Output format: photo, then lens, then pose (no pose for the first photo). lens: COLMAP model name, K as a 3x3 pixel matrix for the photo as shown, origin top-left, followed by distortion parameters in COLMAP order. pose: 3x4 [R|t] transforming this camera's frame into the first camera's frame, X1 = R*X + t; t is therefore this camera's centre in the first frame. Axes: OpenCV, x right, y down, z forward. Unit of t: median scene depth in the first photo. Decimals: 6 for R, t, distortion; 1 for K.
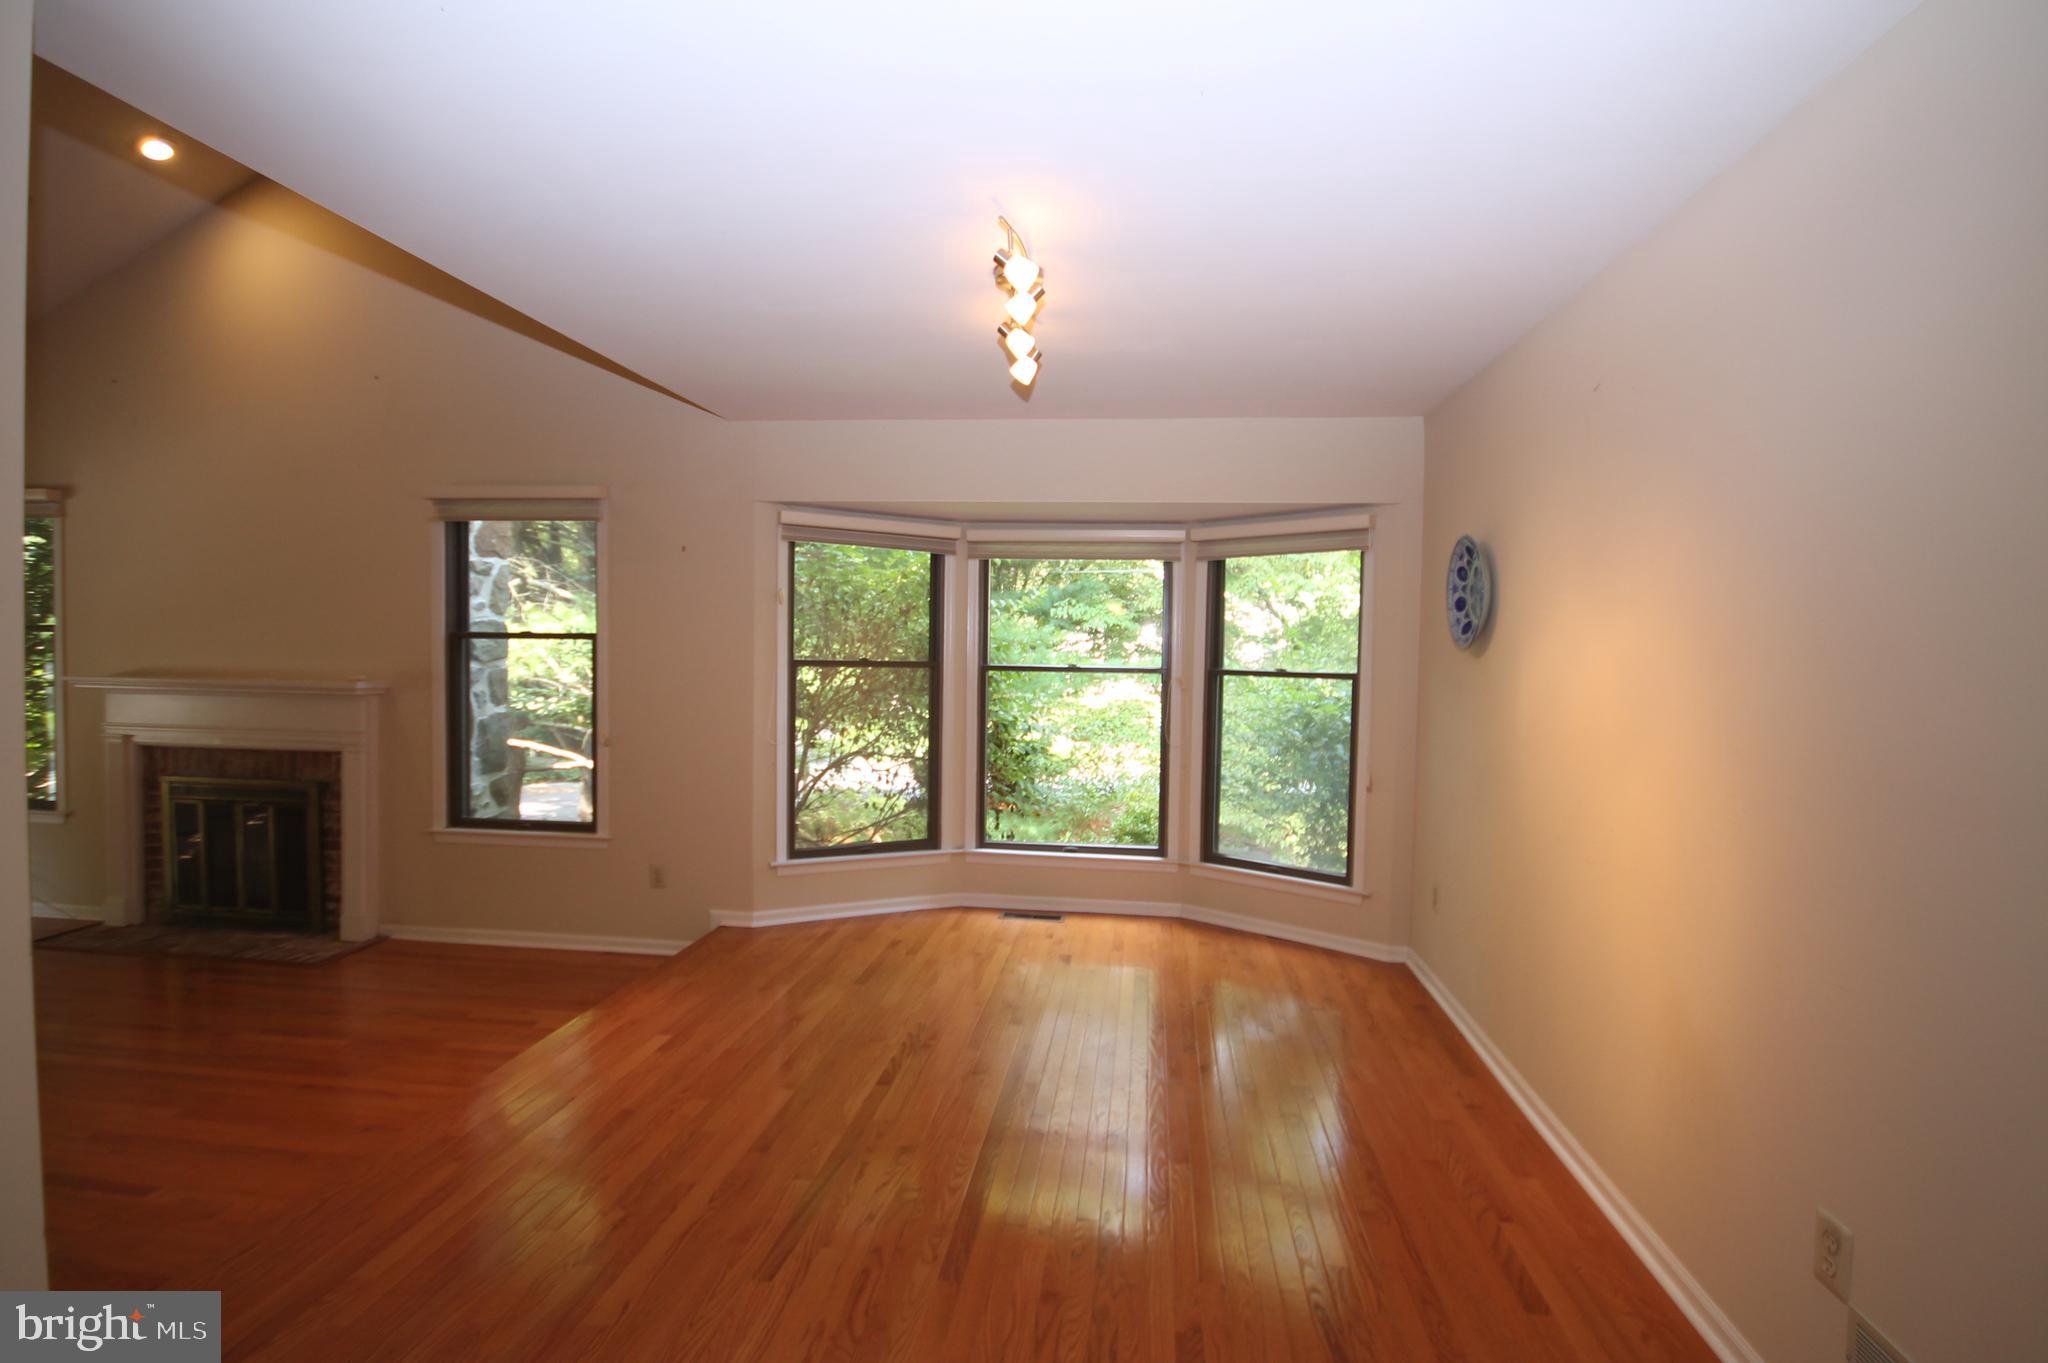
lens RADIAL K [[960.5, 0, 1038.6], [0, 960.5, 682.1], [0, 0, 1]] dist [-0.012681, -0.000351]
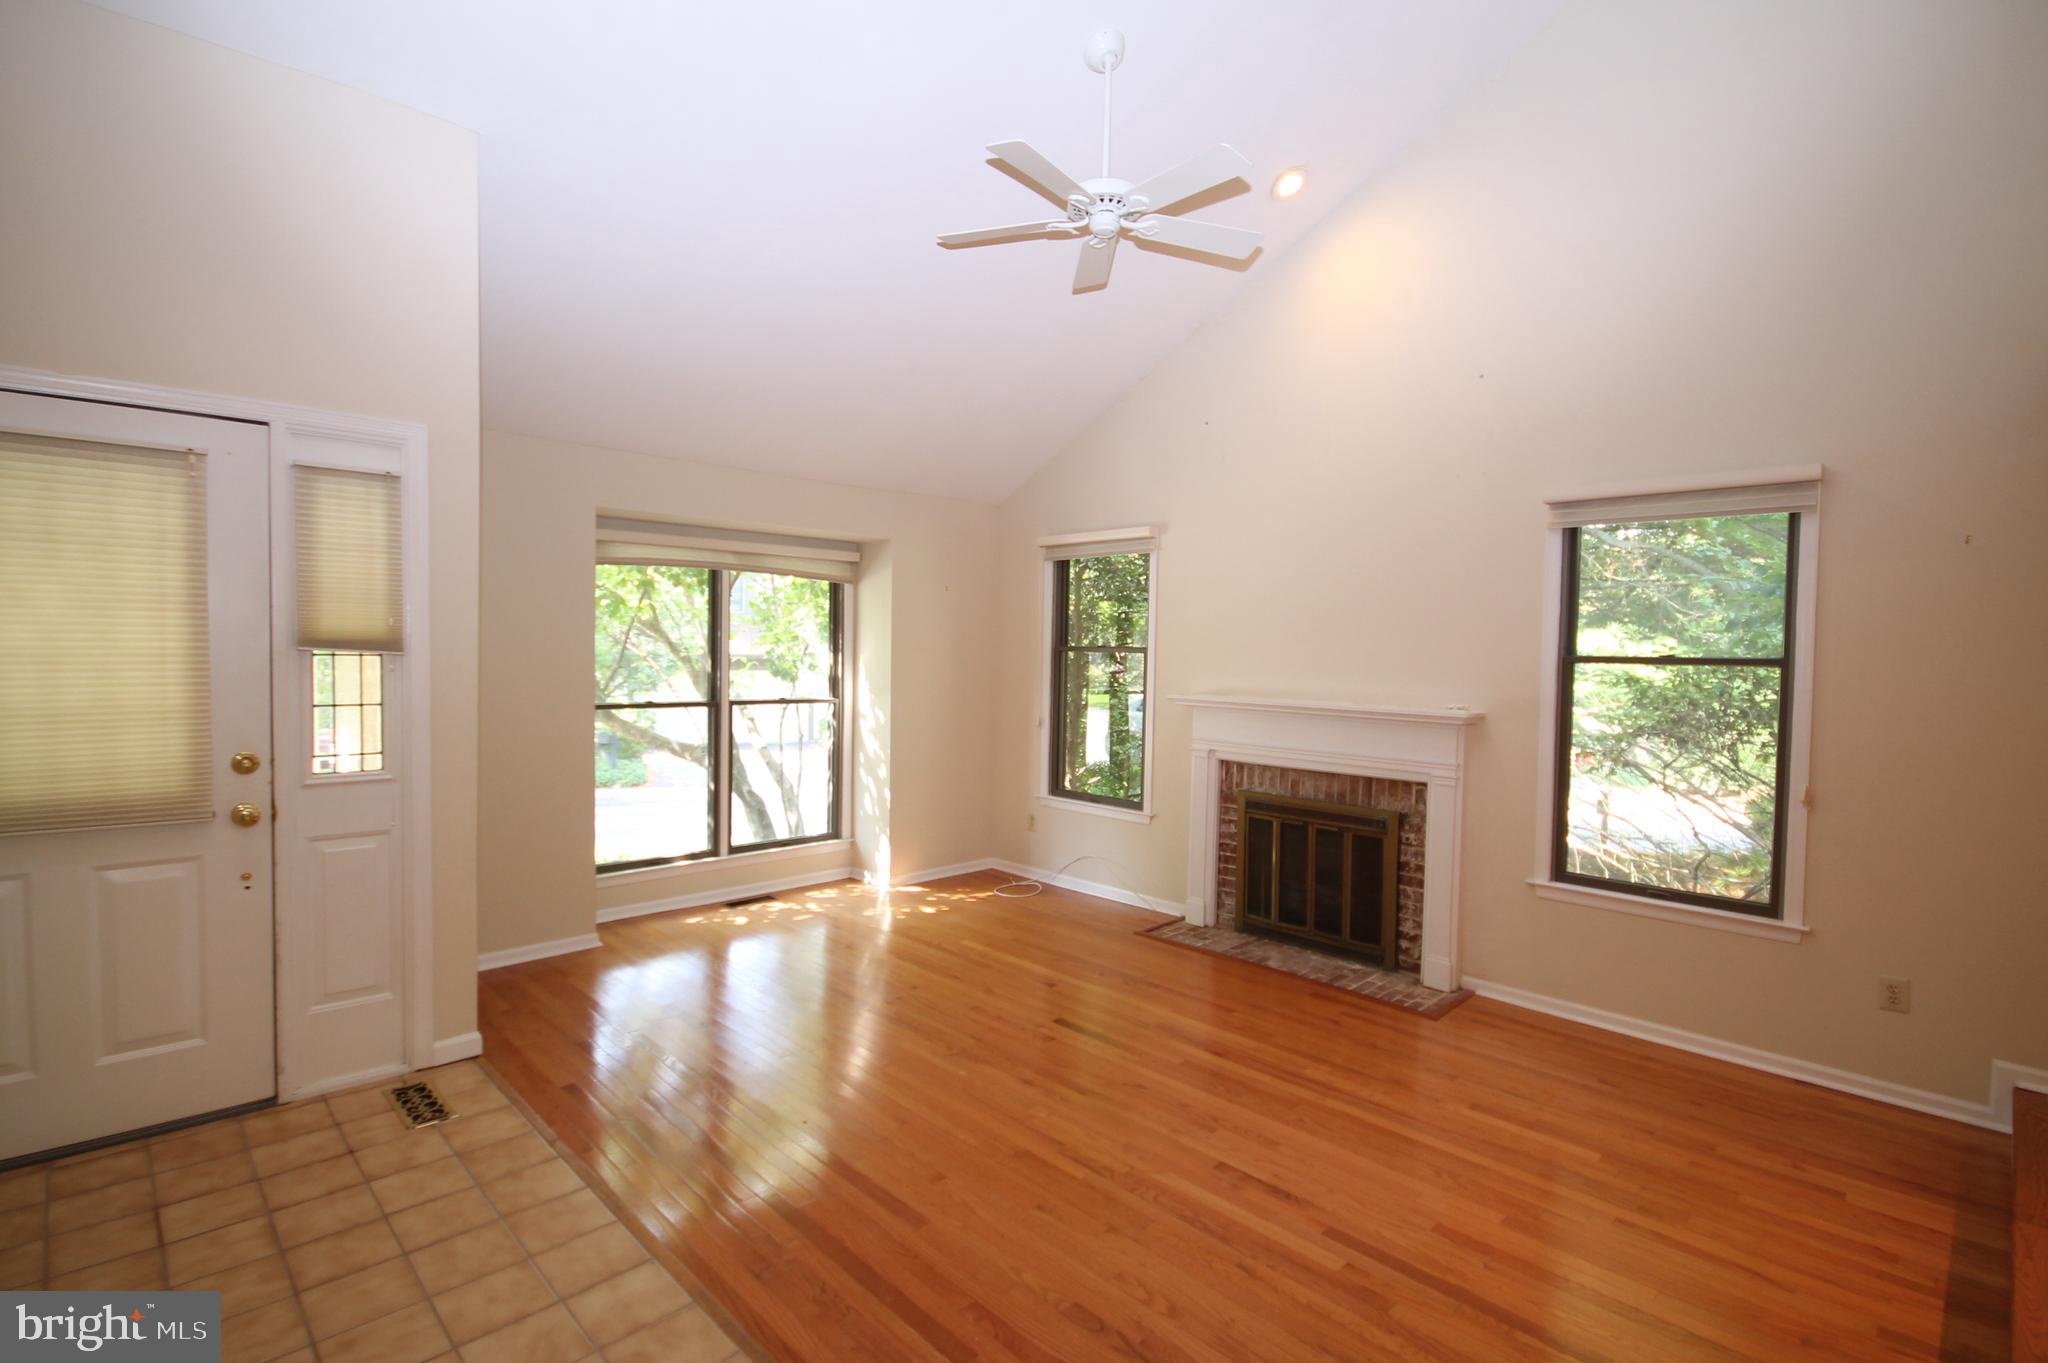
lens RADIAL K [[960.5, 0, 1038.6], [0, 960.5, 682.1], [0, 0, 1]] dist [-0.012681, -0.000351]
pose [[0.778085, 0.020551, -0.627823, -0.446773], [-0.027090, 0.999633, -0.000852, -0.015078], [0.627575, 0.017670, 0.778355, 0.028810]]
